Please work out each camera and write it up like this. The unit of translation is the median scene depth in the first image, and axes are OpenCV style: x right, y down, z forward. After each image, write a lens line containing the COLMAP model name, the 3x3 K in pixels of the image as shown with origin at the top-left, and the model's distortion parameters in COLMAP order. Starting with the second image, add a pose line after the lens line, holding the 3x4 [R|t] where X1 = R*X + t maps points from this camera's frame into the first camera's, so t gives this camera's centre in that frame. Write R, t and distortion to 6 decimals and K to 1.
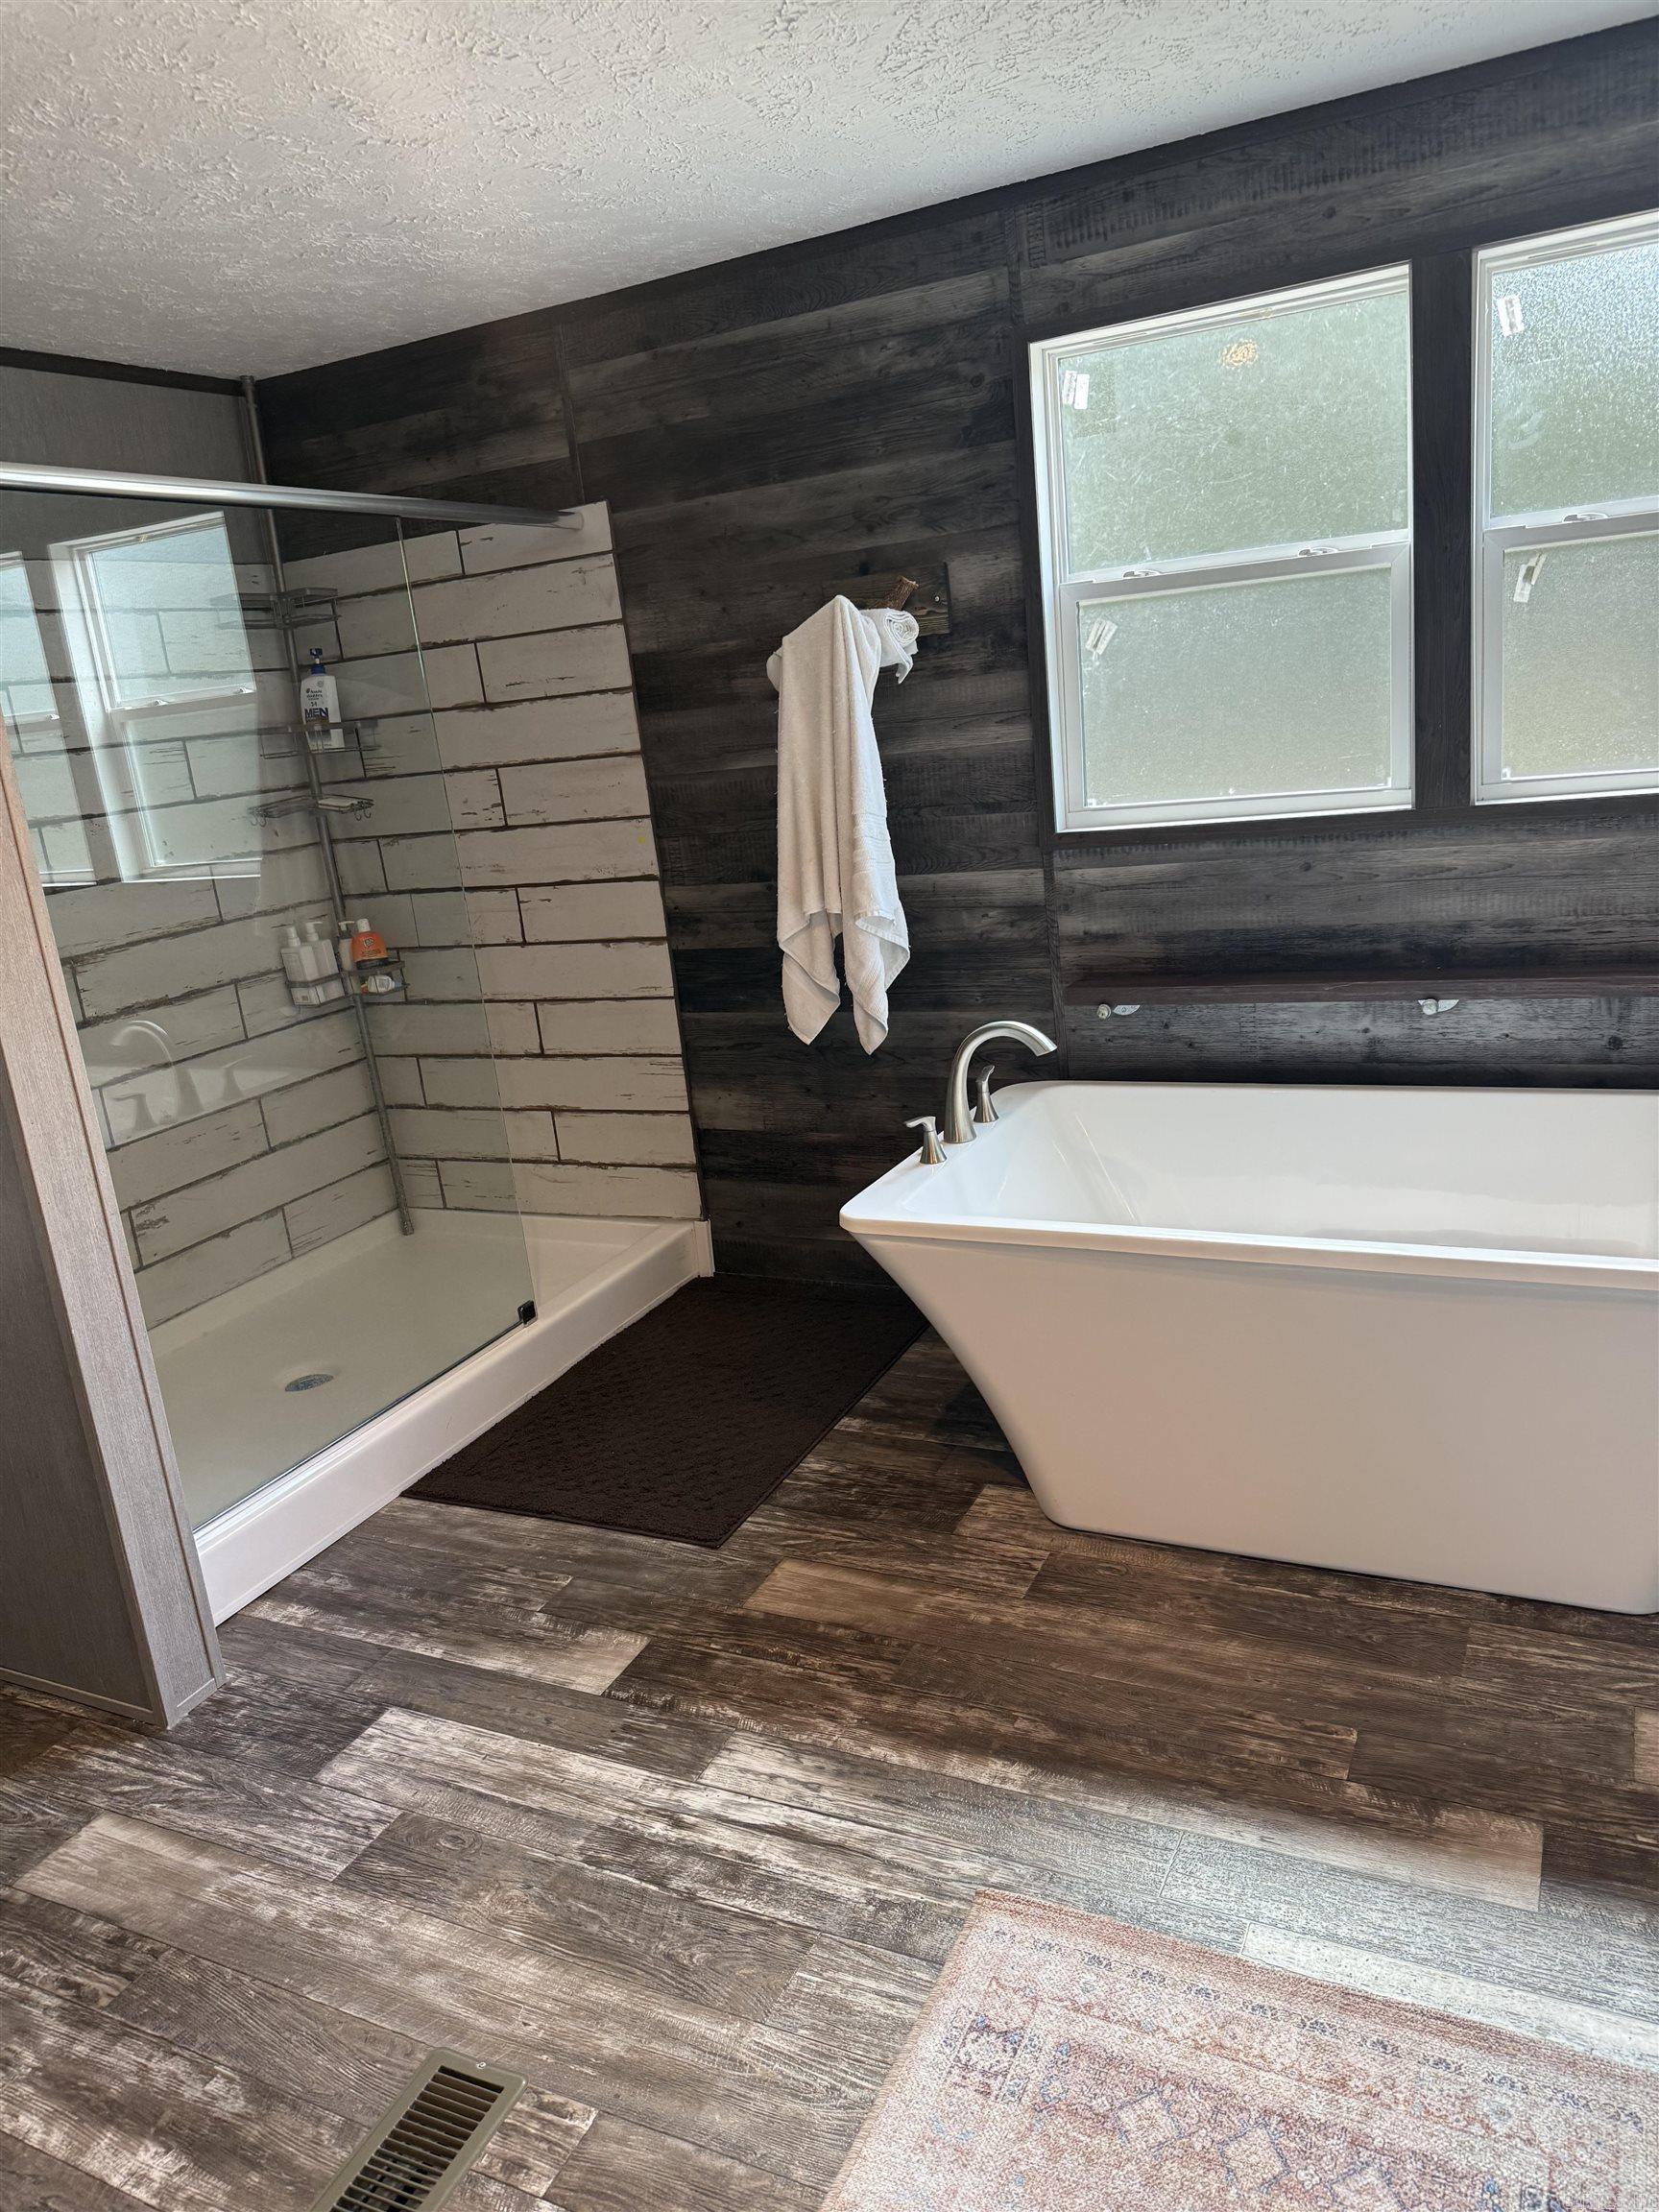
lens RADIAL K [[1566.1, 0, 829.5], [0, 1566.1, 1106.0], [0, 0, 1]] dist [0.002839, 0.001023]
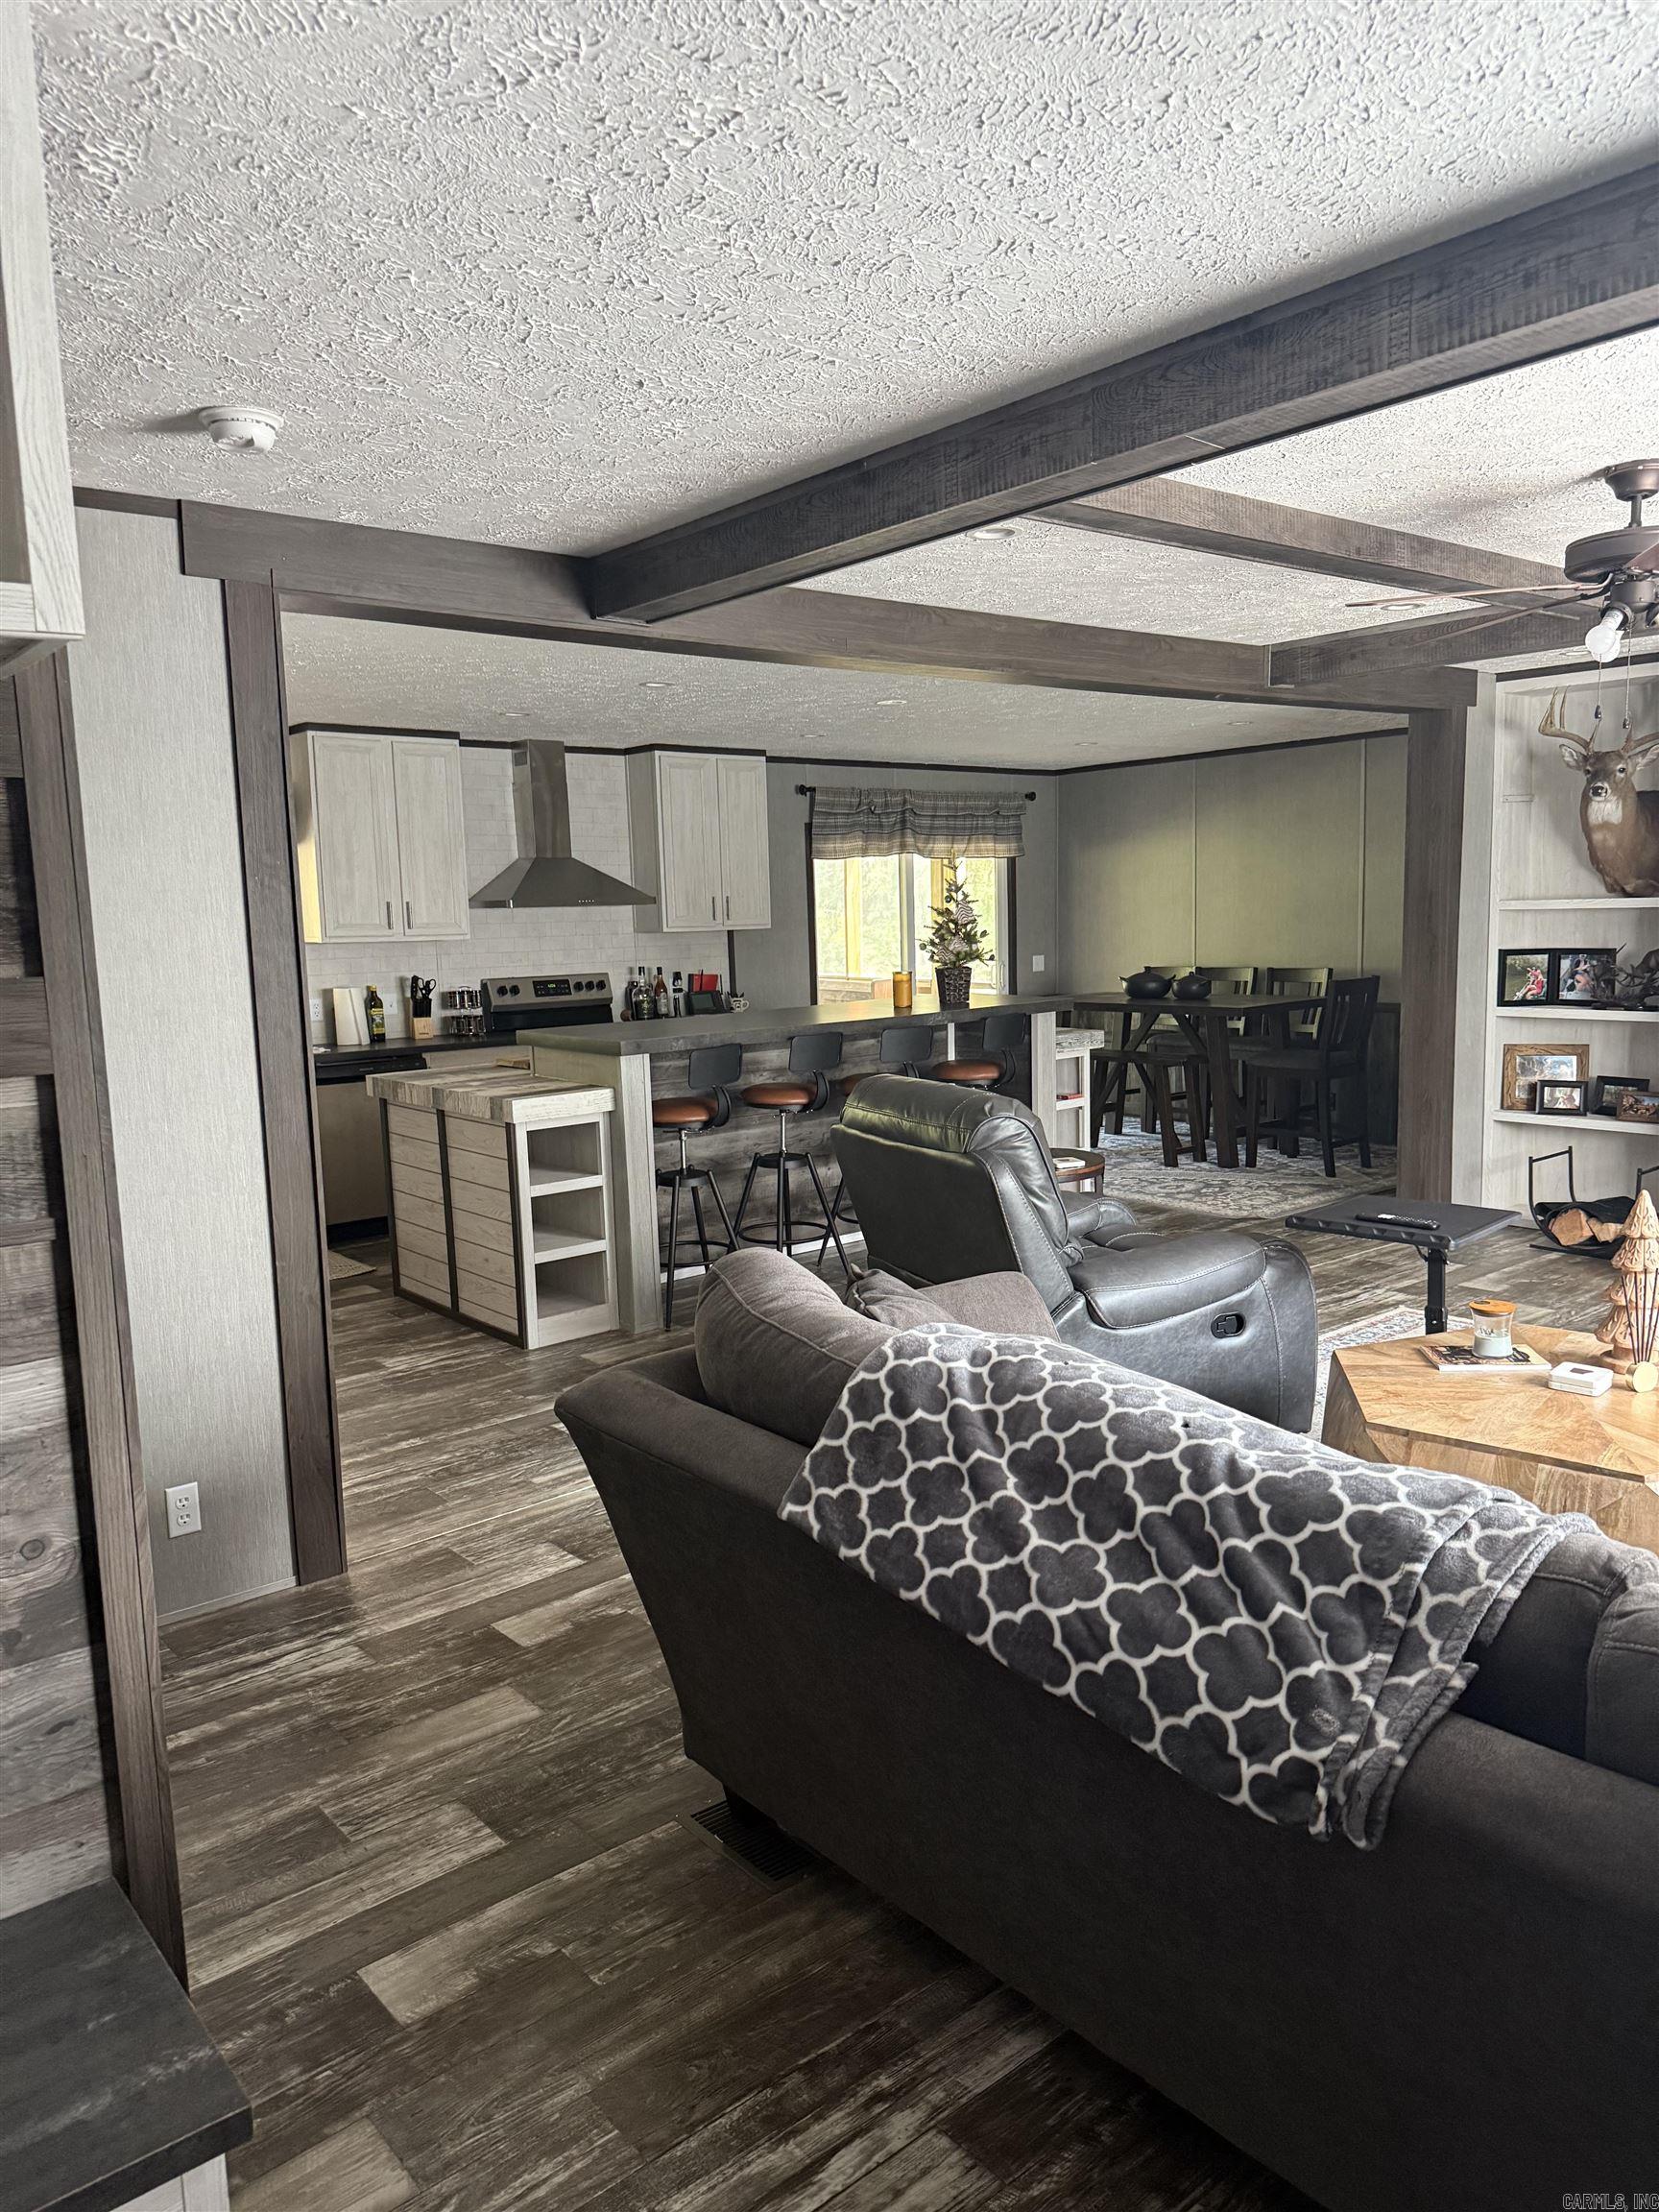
lens RADIAL K [[1566.1, 0, 829.5], [0, 1566.1, 1106.0], [0, 0, 1]] dist [0.002839, 0.001023]
pose [[-0.408303, 0.242171, -0.880137, 0.685167], [-0.153707, 0.932162, 0.327792, -0.445688], [0.899812, 0.269122, -0.343382, 1.336288]]
